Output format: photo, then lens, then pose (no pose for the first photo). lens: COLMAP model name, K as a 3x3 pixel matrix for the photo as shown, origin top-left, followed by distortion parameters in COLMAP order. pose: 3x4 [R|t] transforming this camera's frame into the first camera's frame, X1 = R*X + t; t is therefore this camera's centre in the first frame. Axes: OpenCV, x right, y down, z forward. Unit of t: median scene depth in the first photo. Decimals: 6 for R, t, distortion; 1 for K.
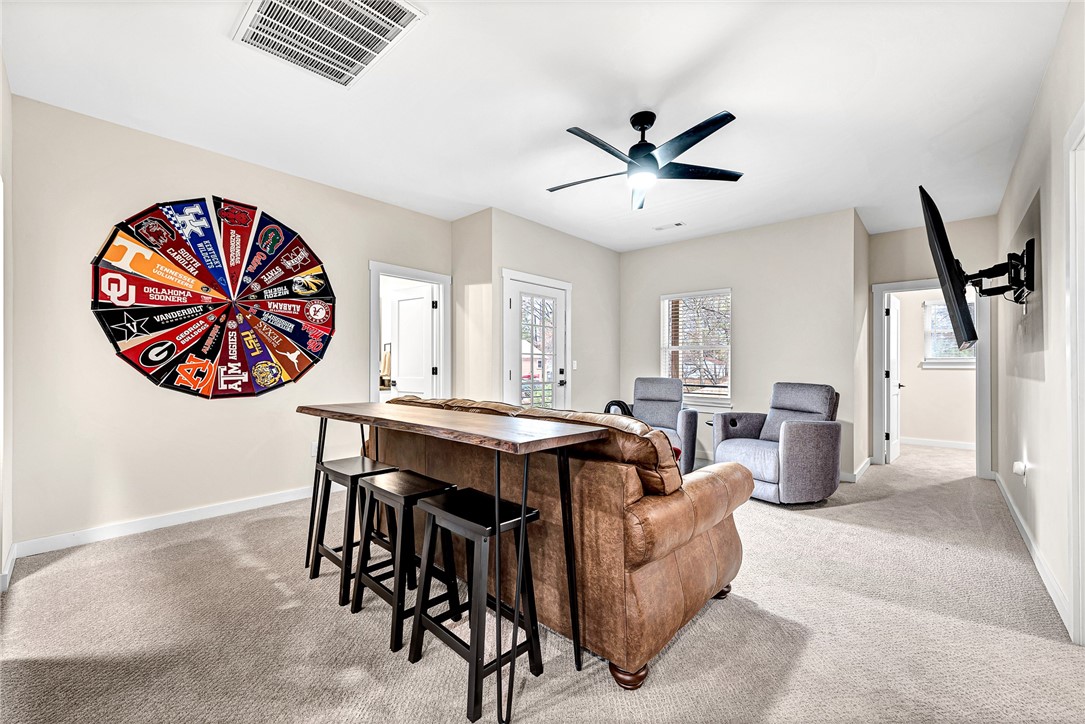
lens RADIAL K [[426.4, 0, 536.3], [0, 426.4, 366.0], [0, 0, 1]] dist [0.007122, -0.000420]
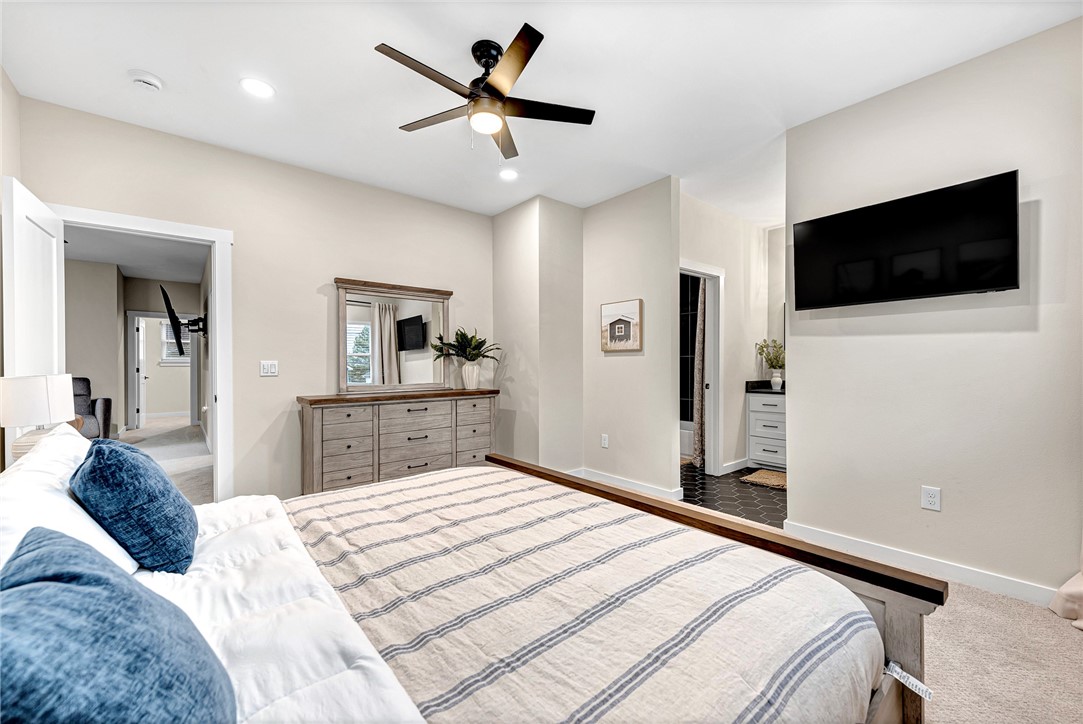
lens RADIAL K [[425.6, 0, 543.8], [0, 425.6, 367.6], [0, 0, 1]] dist [0.007122, -0.000420]
pose [[0.103110, -0.008683, 0.994632, -0.558428], [-0.004392, 0.999948, 0.009185, -0.010501], [-0.994660, -0.005316, 0.103067, -0.607514]]
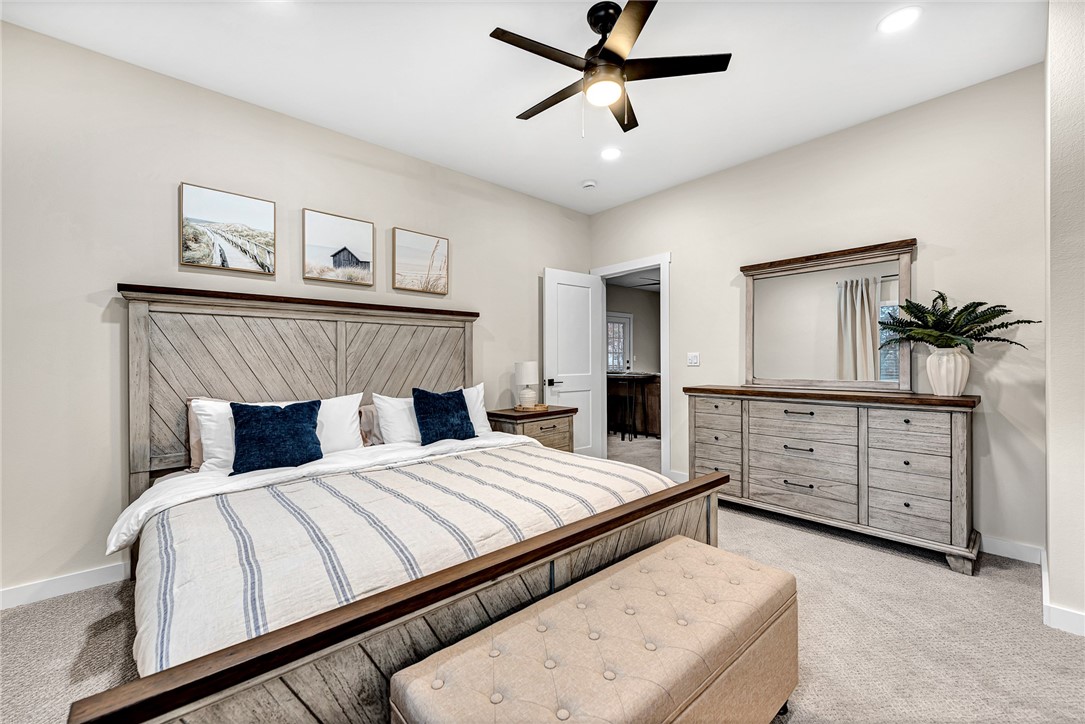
lens RADIAL K [[426.4, 0, 547.5], [0, 426.4, 359.9], [0, 0, 1]] dist [0.007122, -0.000420]
pose [[0.997461, -0.006533, -0.070912, -0.161844], [0.006885, 0.999965, 0.004719, -0.006604], [0.070878, -0.005196, 0.997471, -0.905710]]
